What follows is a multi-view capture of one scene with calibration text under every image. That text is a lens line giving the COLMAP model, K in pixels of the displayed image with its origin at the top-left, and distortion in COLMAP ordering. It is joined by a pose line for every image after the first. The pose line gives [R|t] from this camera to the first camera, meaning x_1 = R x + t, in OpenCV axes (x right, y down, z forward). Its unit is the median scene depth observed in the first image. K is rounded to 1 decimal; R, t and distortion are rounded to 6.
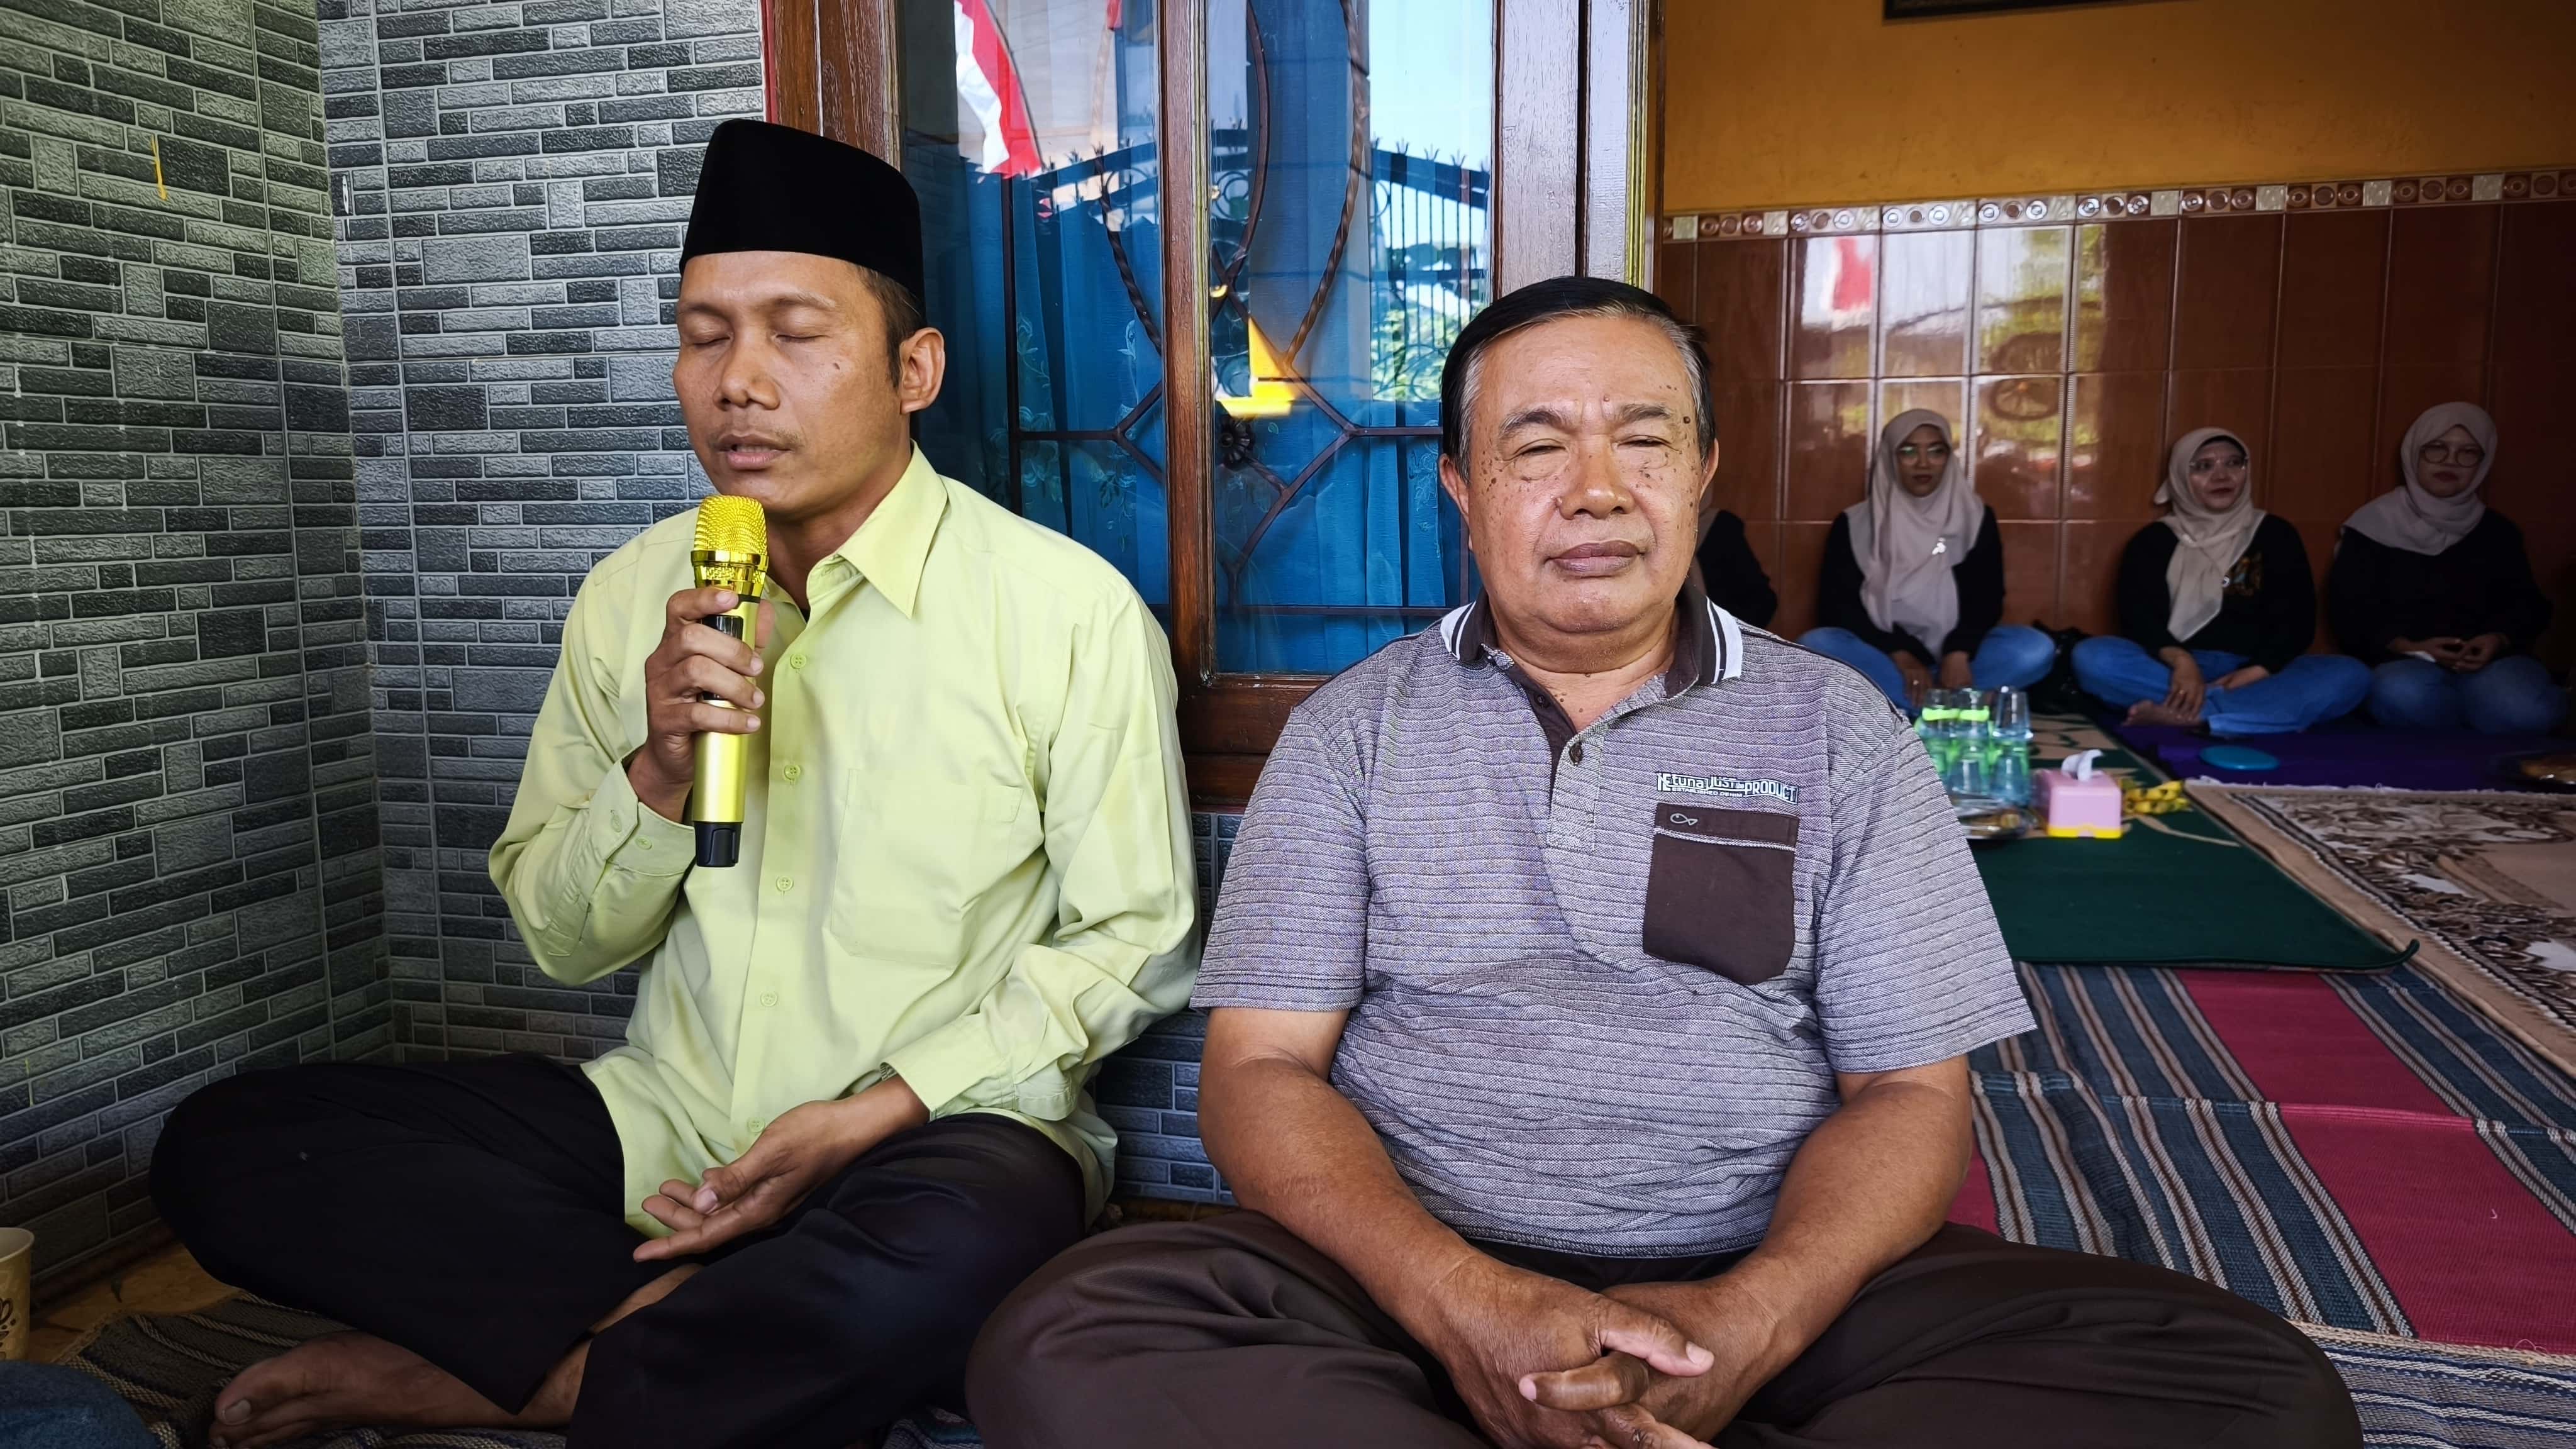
lens RADIAL K [[1817.1, 0, 1288.5], [0, 1817.1, 720.2], [0, 0, 1]] dist [0.000791, -0.005009]
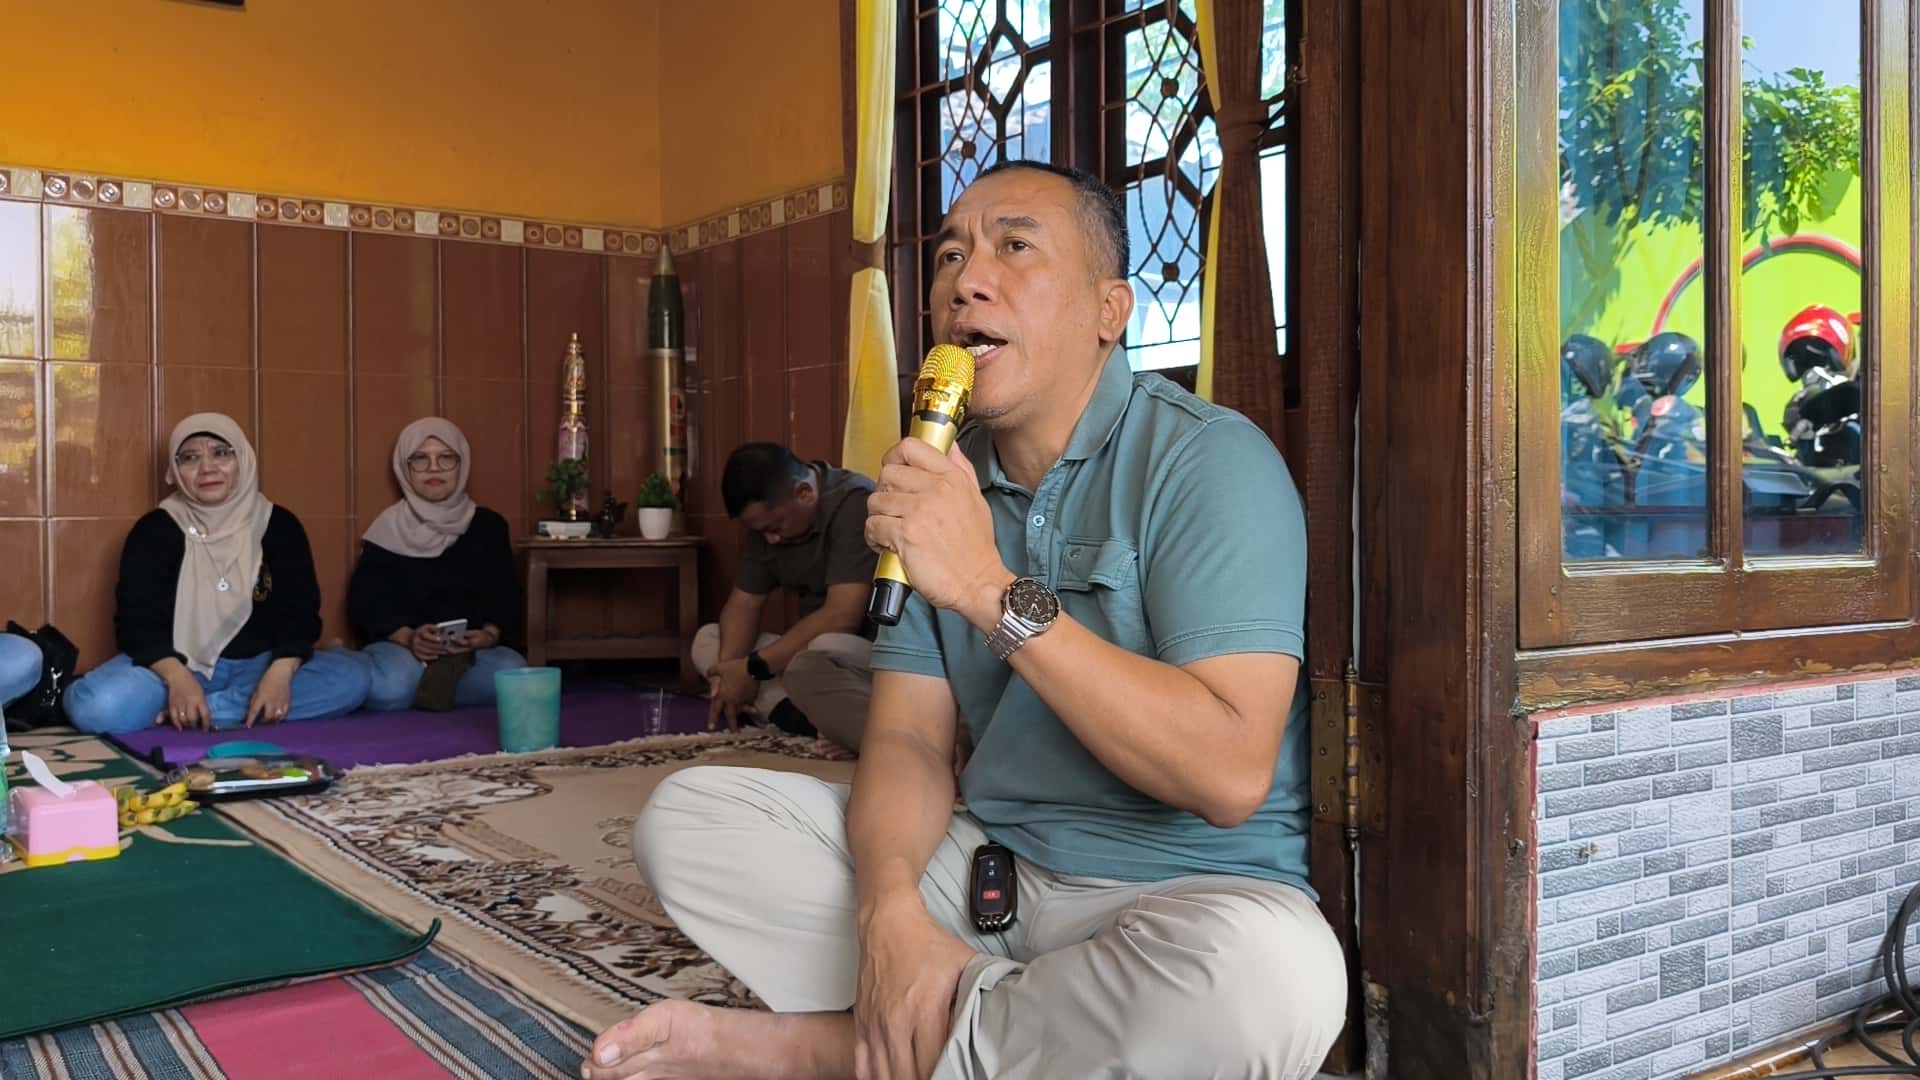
lens RADIAL K [[1602.7, 0, 957.9], [0, 1602.7, 537.1], [0, 0, 1]] dist [-0.013790, -0.003205]
pose [[0.619827, -0.000281, 0.784738, 0.119423], [0.100270, 0.991831, -0.078844, 0.015691], [-0.778306, 0.127556, 0.614792, 0.219547]]
